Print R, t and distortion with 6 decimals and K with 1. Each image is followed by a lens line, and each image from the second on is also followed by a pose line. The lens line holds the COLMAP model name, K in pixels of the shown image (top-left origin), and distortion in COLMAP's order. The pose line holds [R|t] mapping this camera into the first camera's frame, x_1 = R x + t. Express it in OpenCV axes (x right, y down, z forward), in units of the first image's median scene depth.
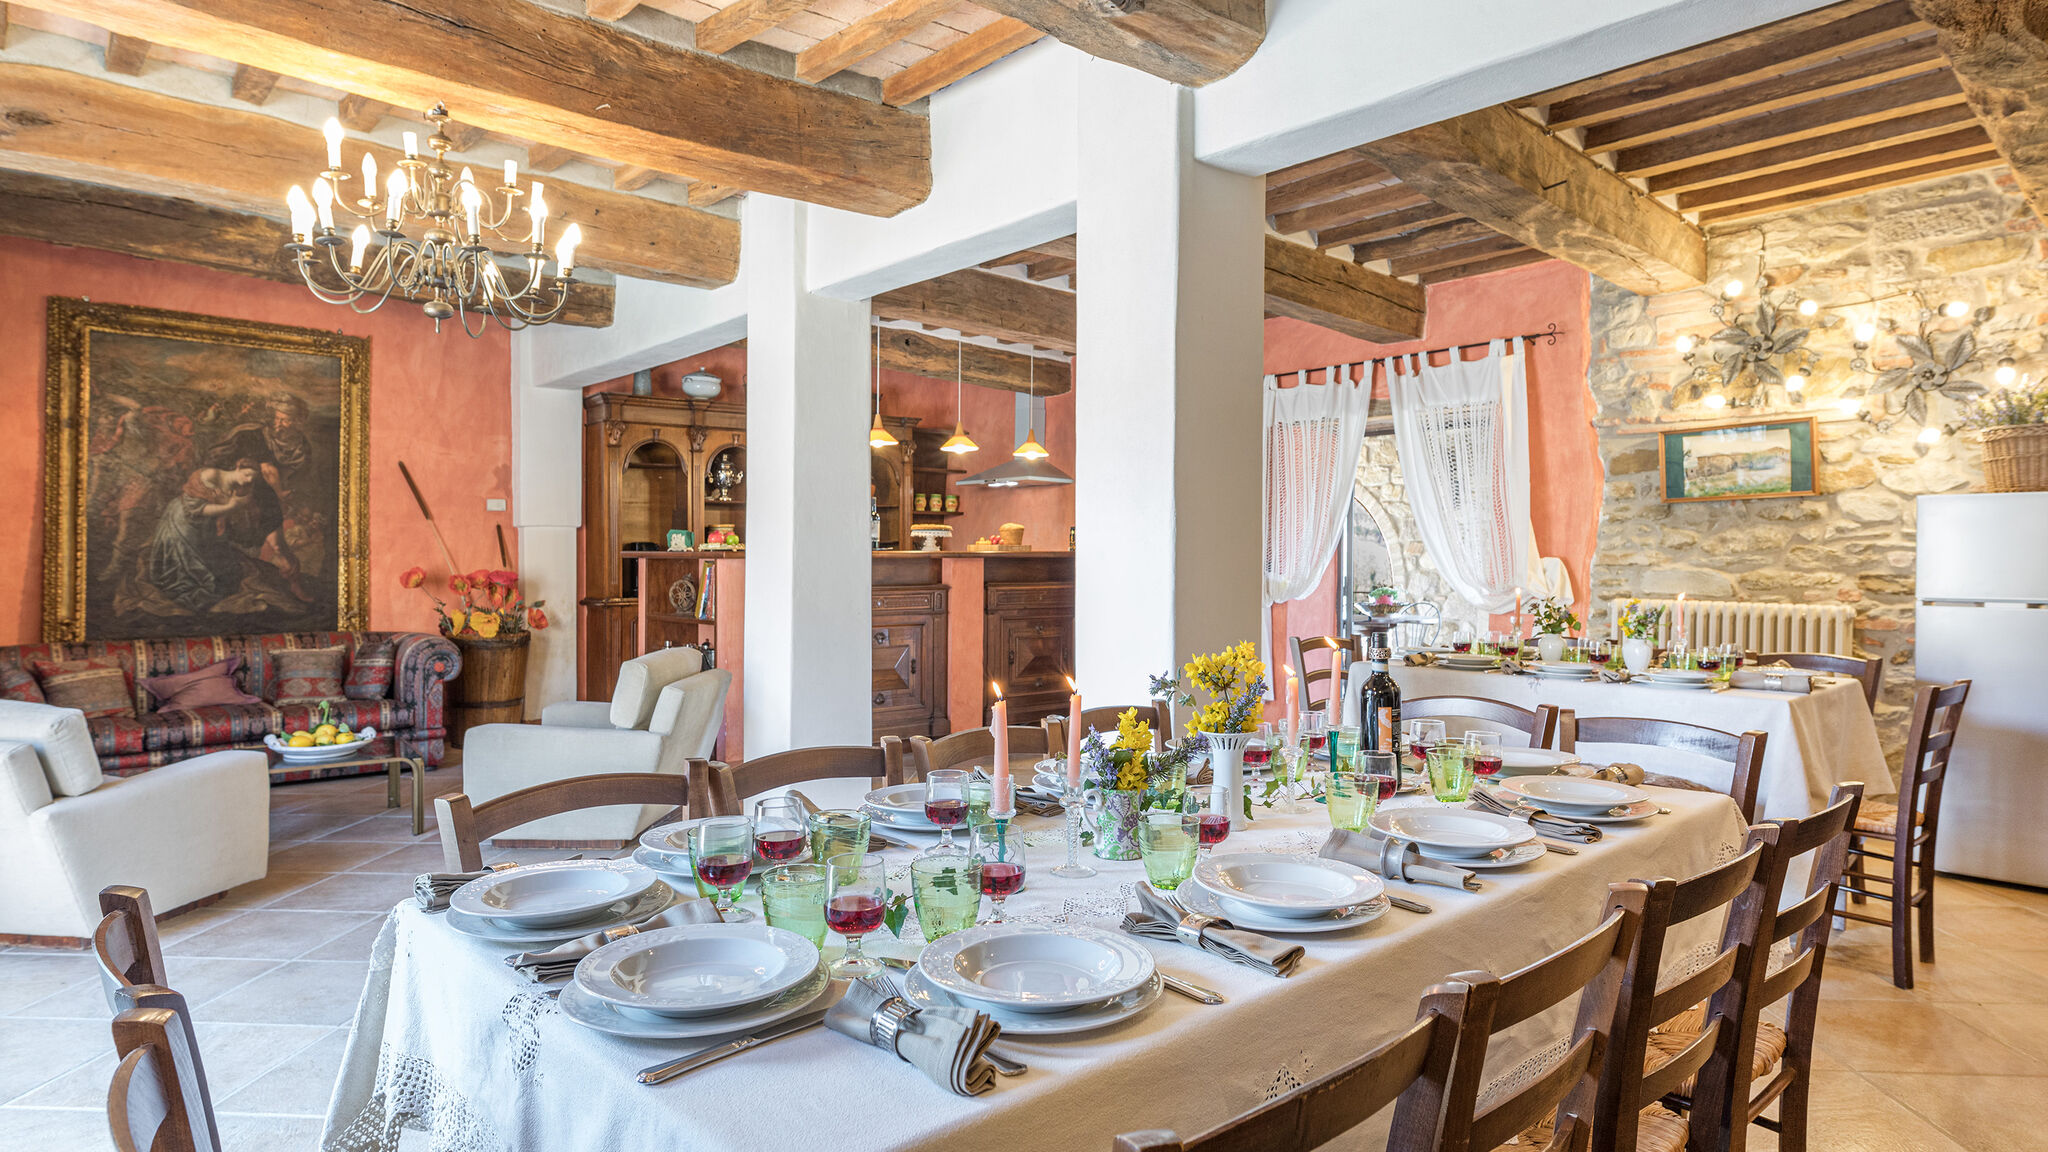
lens RADIAL K [[1164.9, 0, 1024.0], [0, 1164.9, 576.0], [0, 0, 1]] dist [-0.001314, -0.000168]
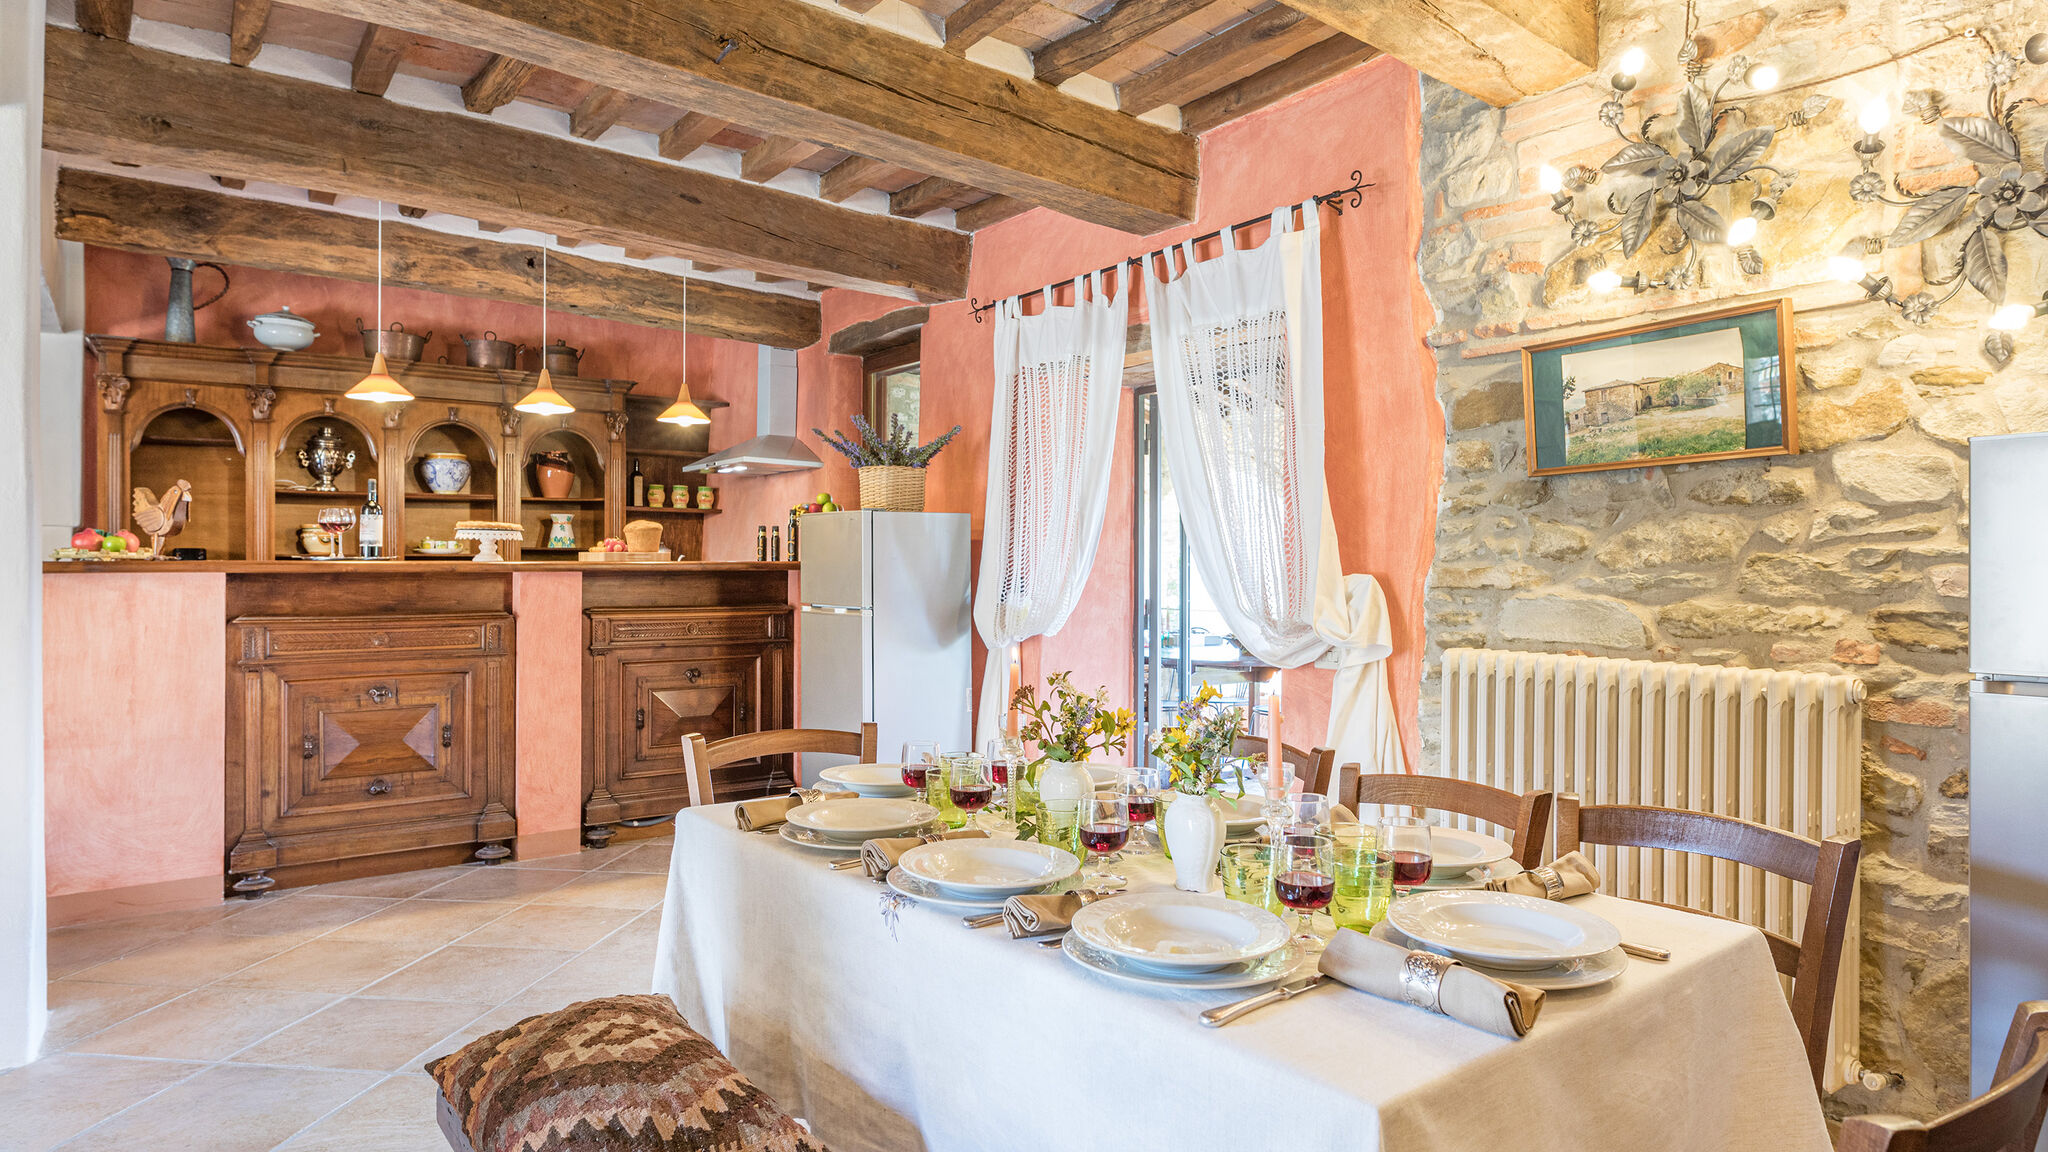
lens RADIAL K [[1180.0, 0, 1070.7], [0, 1180.0, 567.3], [0, 0, 1]] dist [0.000406, -0.002373]
pose [[0.998675, 0.002051, -0.051423, 0.369621], [-0.002903, 0.999860, -0.016492, -0.009958], [0.051382, 0.016619, 0.998541, 0.442495]]
